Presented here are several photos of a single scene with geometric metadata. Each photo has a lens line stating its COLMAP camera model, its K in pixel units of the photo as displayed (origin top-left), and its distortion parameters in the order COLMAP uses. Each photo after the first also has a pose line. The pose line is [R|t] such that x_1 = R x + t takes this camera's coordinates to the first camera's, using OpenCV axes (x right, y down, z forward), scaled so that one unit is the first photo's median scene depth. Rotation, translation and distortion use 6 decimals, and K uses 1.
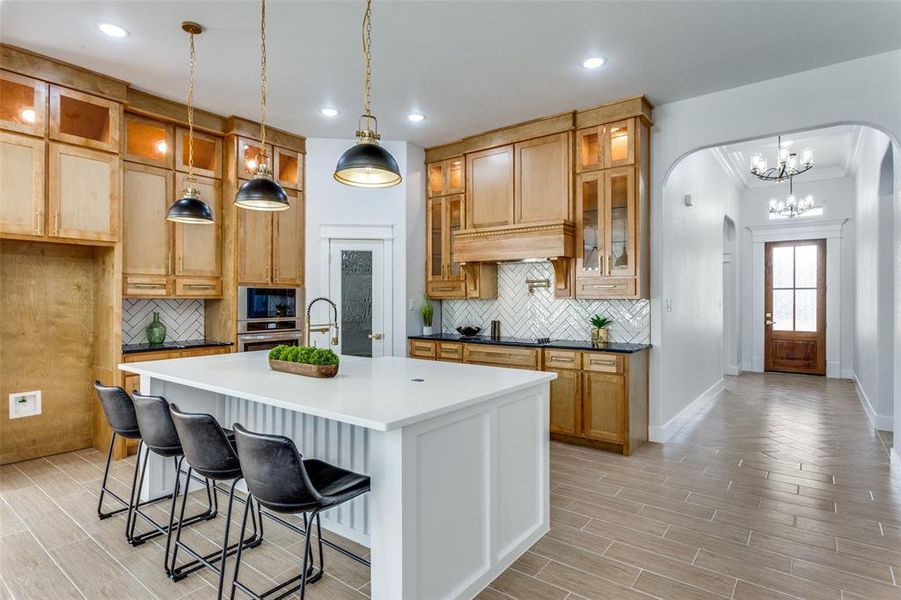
lens RADIAL K [[478.4, 0, 447.3], [0, 478.4, 299.8], [0, 0, 1]] dist [-0.011184, 0.003696]
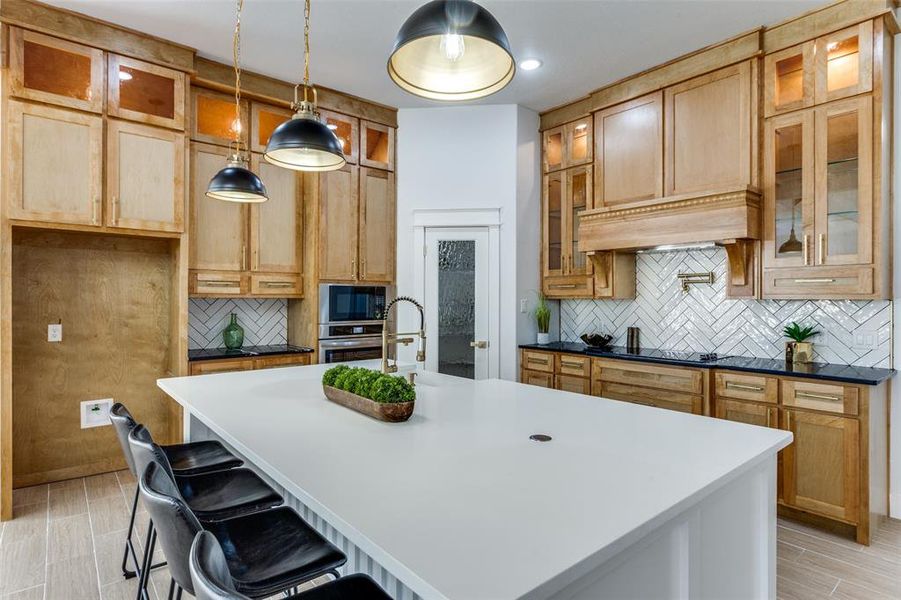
lens RADIAL K [[478.4, 0, 445.4], [0, 478.4, 299.8], [0, 0, 1]] dist [-0.011184, 0.003696]
pose [[0.974238, 0.002441, -0.225511, -0.024511], [-0.002425, 0.999997, 0.000347, -0.000165], [0.225511, 0.000209, 0.974241, 0.221050]]
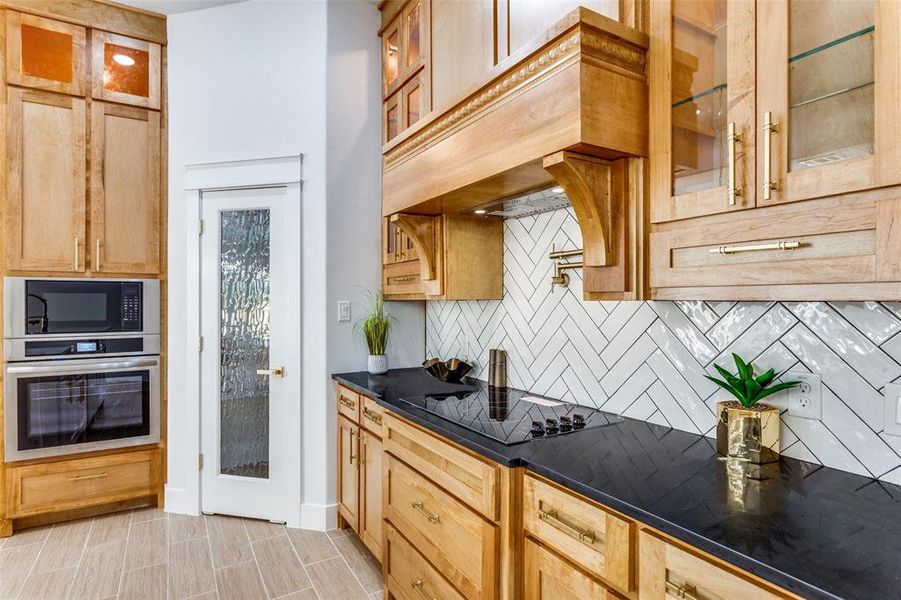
lens RADIAL K [[478.4, 0, 450.7], [0, 478.4, 301.9], [0, 0, 1]] dist [-0.011184, 0.003696]
pose [[0.930502, 0.002591, -0.366277, 0.263031], [-0.001666, 0.999995, 0.002839, -0.001310], [0.366282, -0.002031, 0.930502, 0.690080]]
